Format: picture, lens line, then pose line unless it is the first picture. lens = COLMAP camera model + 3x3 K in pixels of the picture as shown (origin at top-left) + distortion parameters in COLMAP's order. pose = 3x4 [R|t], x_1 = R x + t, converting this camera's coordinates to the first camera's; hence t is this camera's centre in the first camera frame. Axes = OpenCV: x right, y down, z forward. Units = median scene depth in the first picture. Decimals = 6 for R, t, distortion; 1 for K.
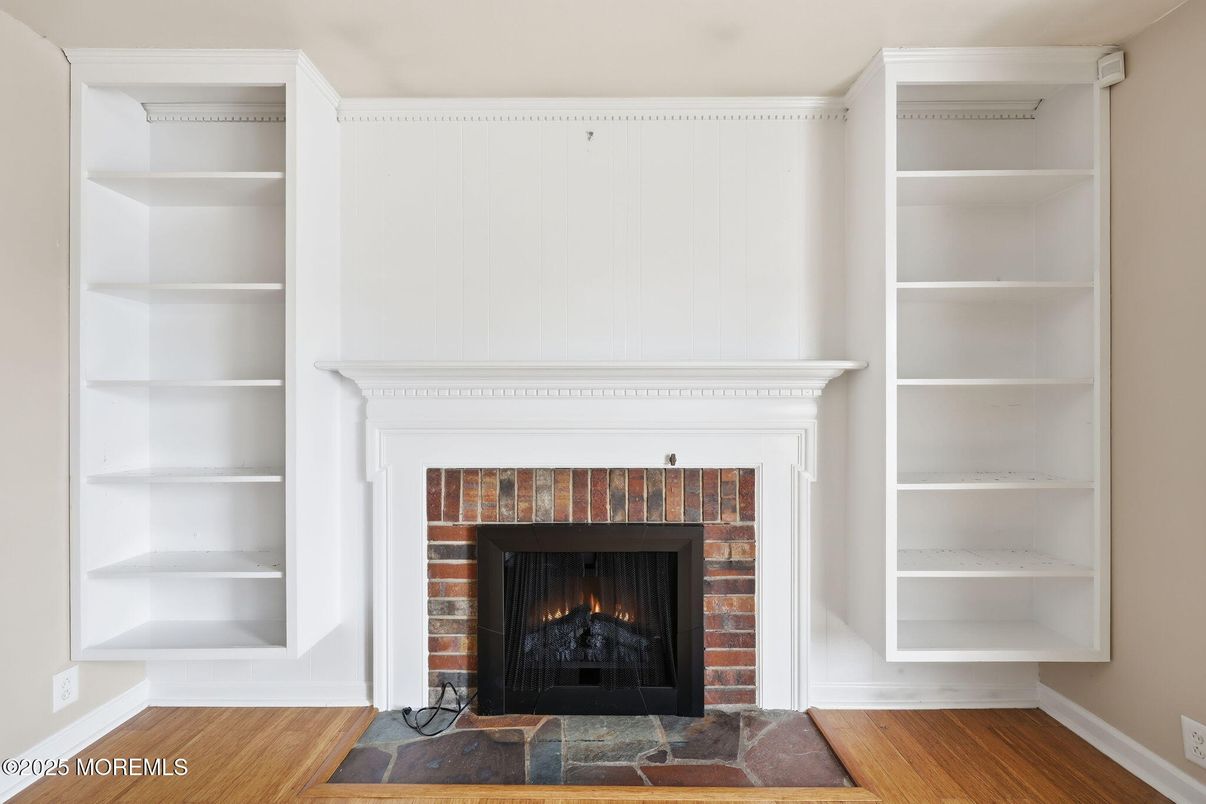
lens RADIAL K [[497.5, 0, 599.3], [0, 497.5, 397.8], [0, 0, 1]] dist [0.000740, 0.001379]
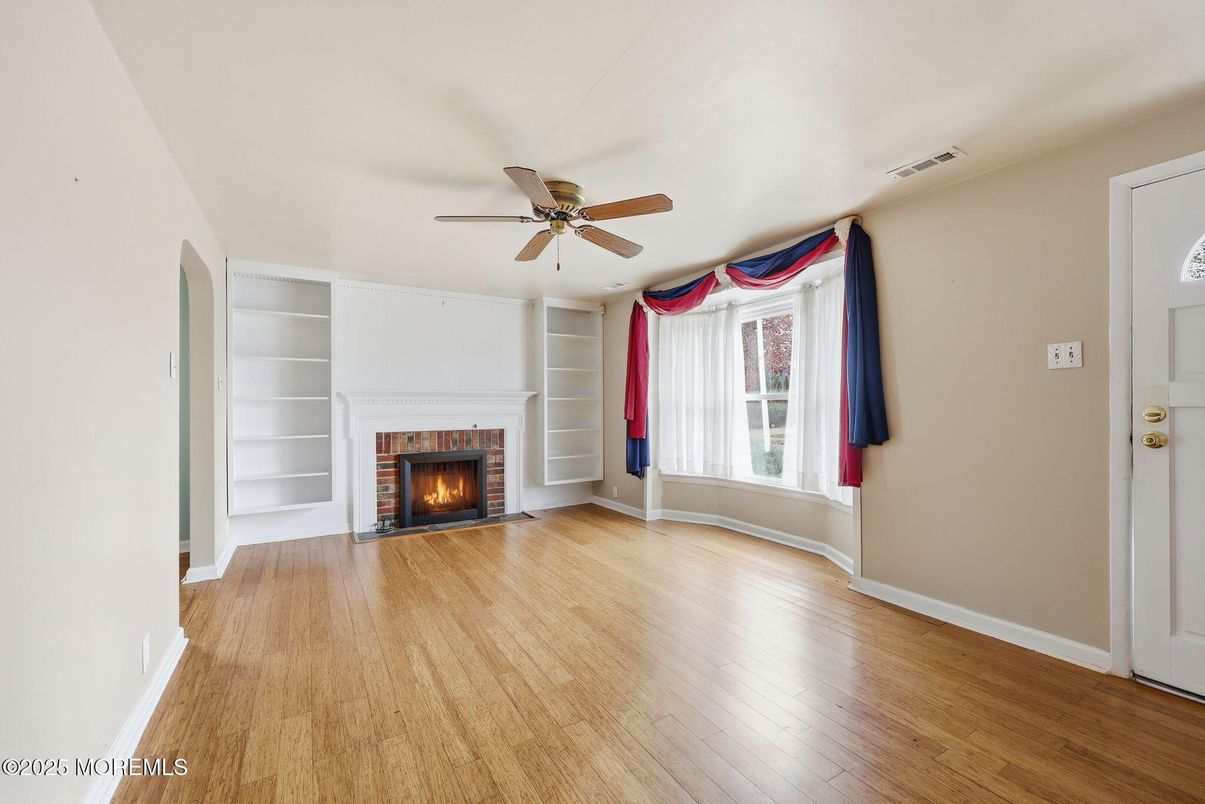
lens RADIAL K [[497.1, 0, 608.7], [0, 497.1, 410.7], [0, 0, 1]] dist [0.000740, 0.001379]
pose [[0.853253, -0.010234, 0.521397, -0.646630], [0.002870, 0.999884, 0.014929, -0.001110], [-0.521489, -0.011242, 0.853184, -1.702340]]
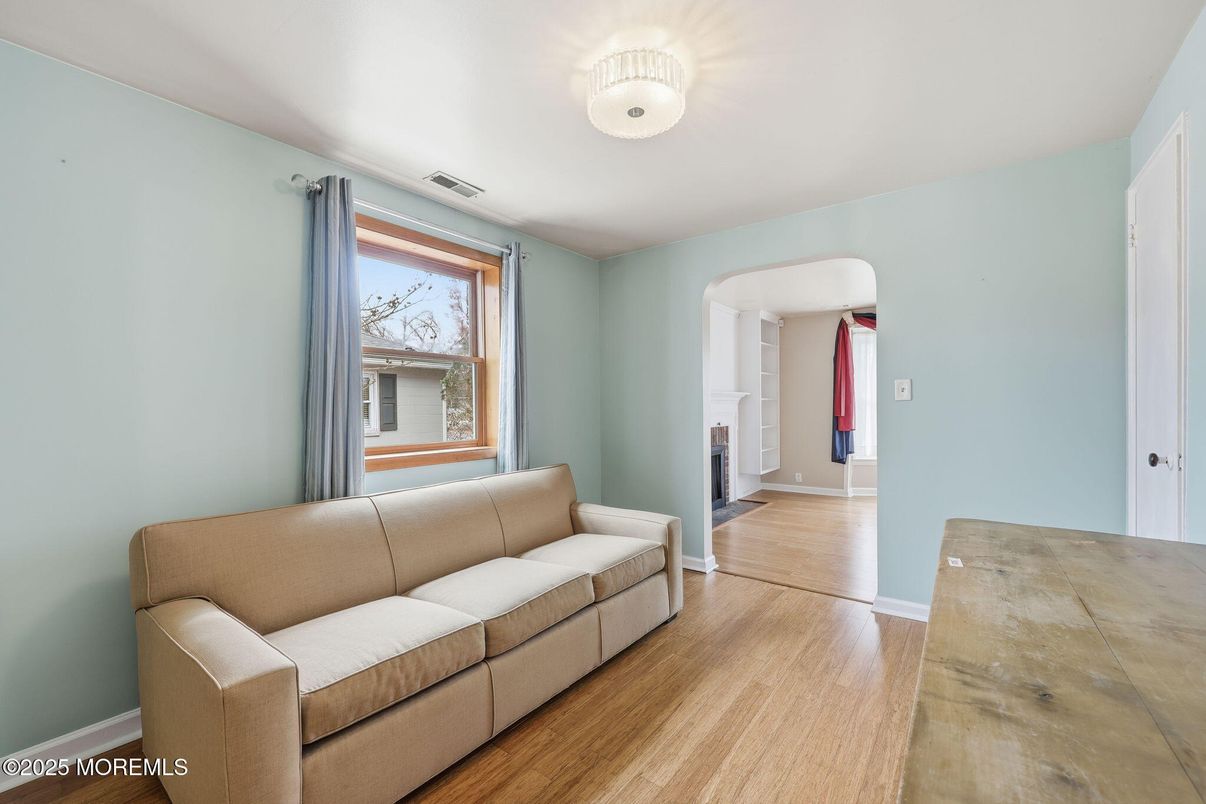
lens RADIAL K [[497.5, 0, 603.5], [0, 497.5, 410.3], [0, 0, 1]] dist [0.000740, 0.001379]
pose [[0.614024, -0.012964, 0.789181, -2.643875], [0.013021, 0.999895, 0.006295, 0.011198], [-0.789180, 0.006411, 0.614129, -0.301013]]
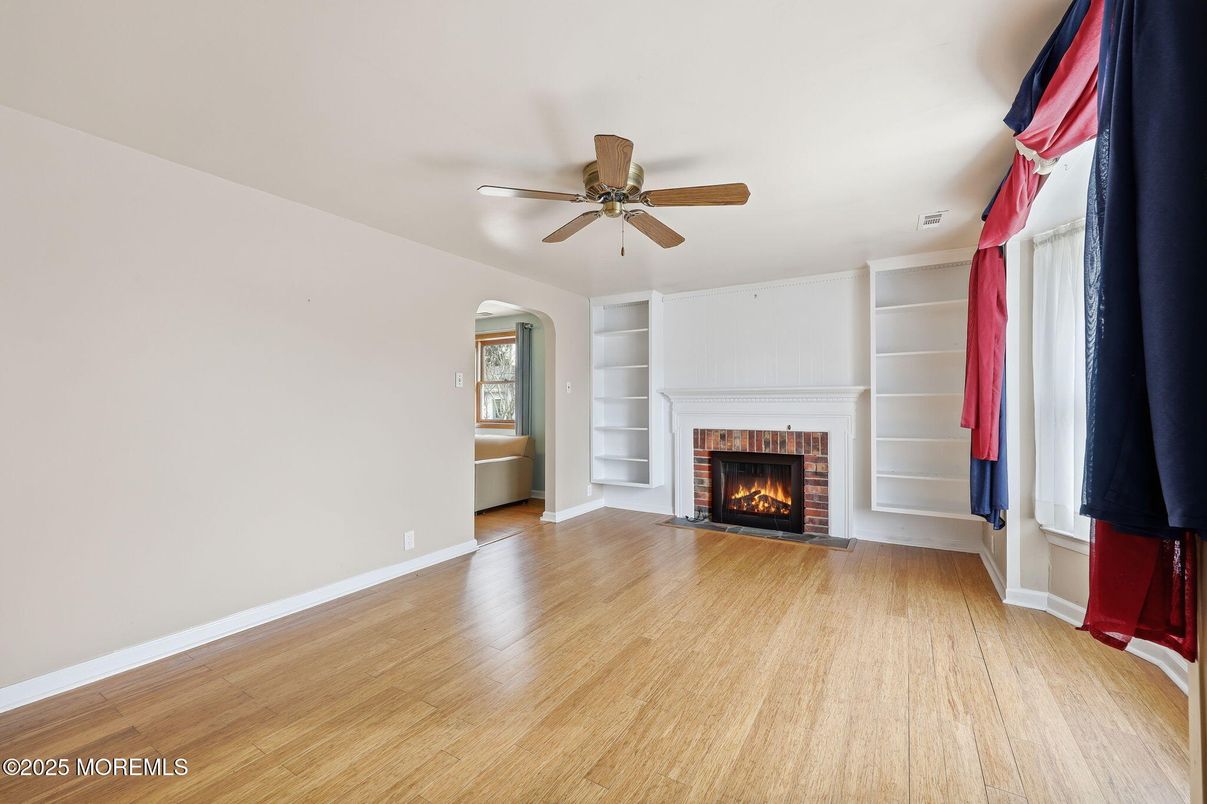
lens RADIAL K [[497.9, 0, 600.2], [0, 497.9, 404.7], [0, 0, 1]] dist [0.000740, 0.001379]
pose [[0.848025, -0.000159, -0.529956, 0.645158], [0.003276, 0.999982, 0.004941, -0.001764], [0.529945, -0.005926, 0.848011, -1.530318]]
